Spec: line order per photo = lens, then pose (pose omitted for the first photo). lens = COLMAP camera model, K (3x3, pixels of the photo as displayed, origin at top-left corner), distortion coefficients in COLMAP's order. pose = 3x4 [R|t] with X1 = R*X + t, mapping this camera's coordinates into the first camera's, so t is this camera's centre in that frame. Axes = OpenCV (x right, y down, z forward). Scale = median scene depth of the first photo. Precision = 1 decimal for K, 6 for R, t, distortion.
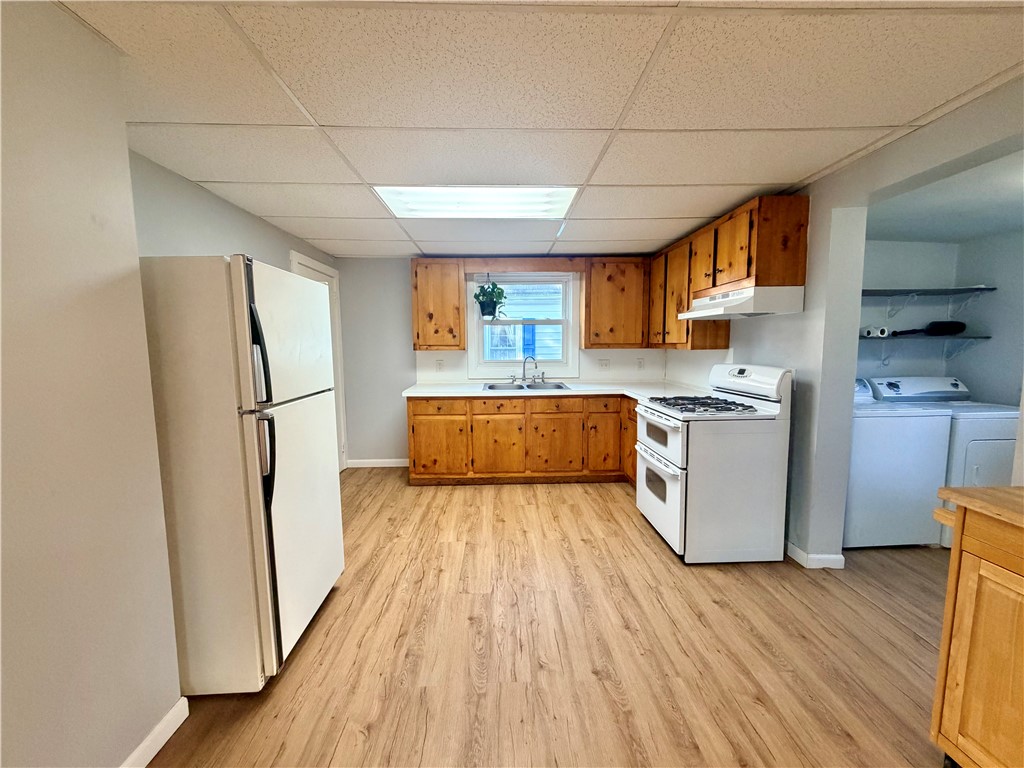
lens RADIAL K [[406.3, 0, 510.7], [0, 406.3, 384.7], [0, 0, 1]] dist [-0.002303, 0.000469]
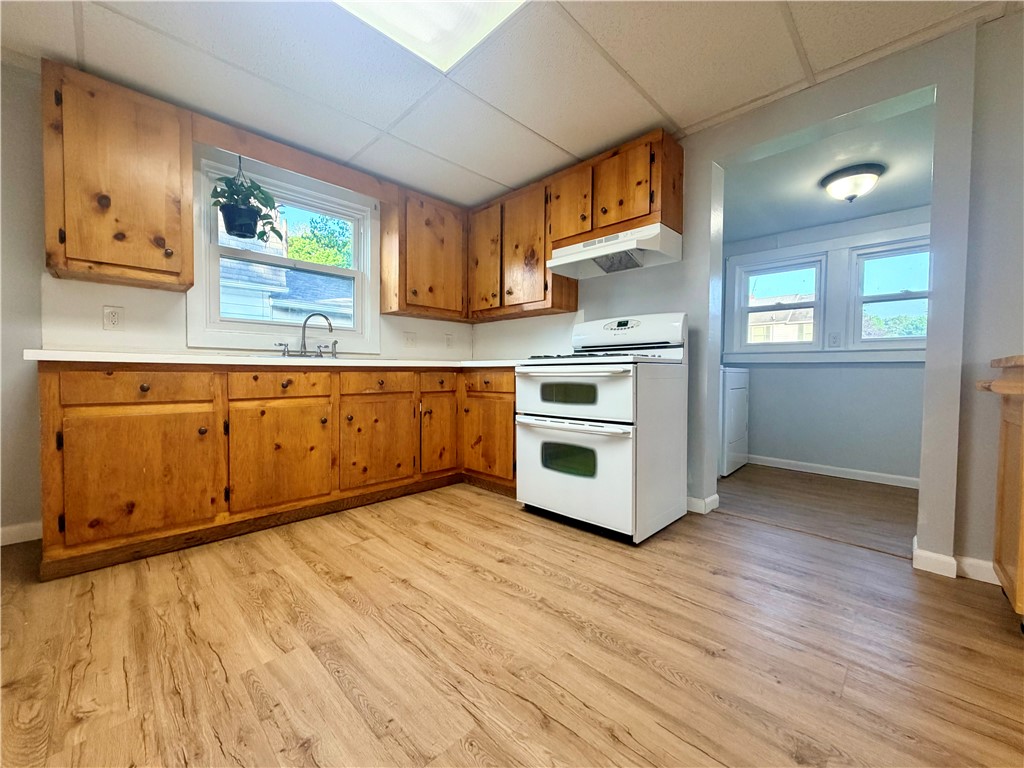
lens RADIAL K [[406.3, 0, 511.5], [0, 406.3, 383.9], [0, 0, 1]] dist [-0.002303, 0.000469]
pose [[0.726091, -0.008875, 0.687542, -0.188440], [0.057552, 0.997192, -0.047906, 0.098337], [-0.685186, 0.074353, 0.724563, 0.370216]]
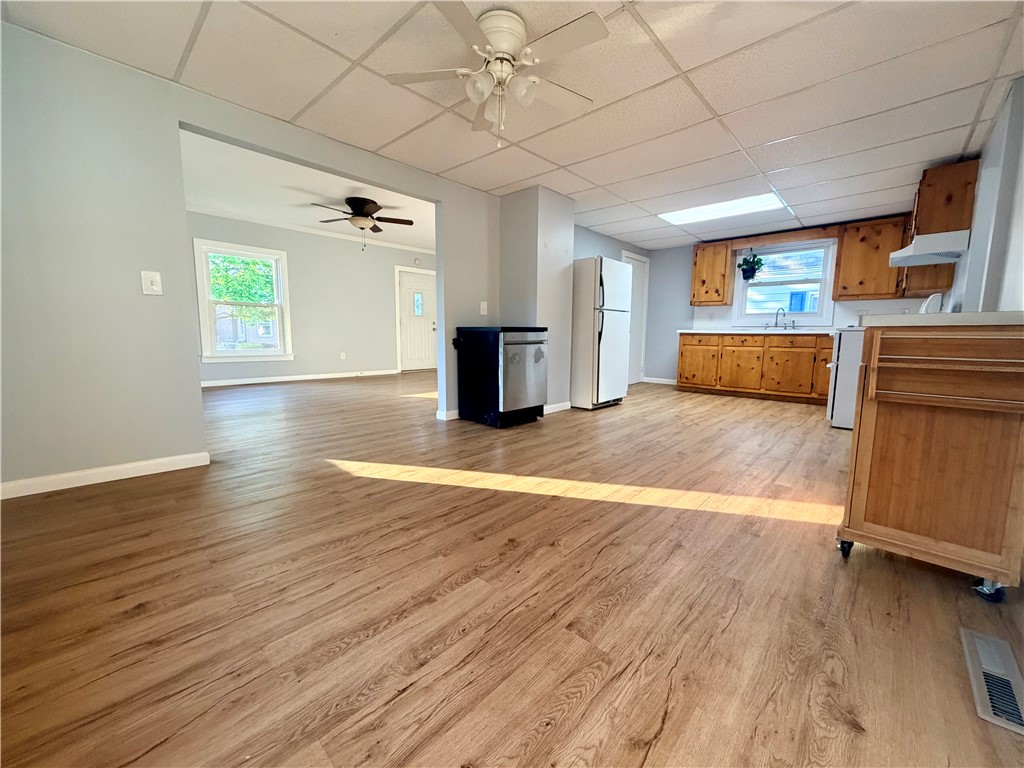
lens RADIAL K [[406.3, 0, 511.1], [0, 406.3, 383.9], [0, 0, 1]] dist [-0.002303, 0.000469]
pose [[0.713268, 0.100620, -0.693632, 0.398680], [-0.085098, 0.994753, 0.056794, 0.193267], [0.695706, 0.018517, 0.718088, -0.607066]]
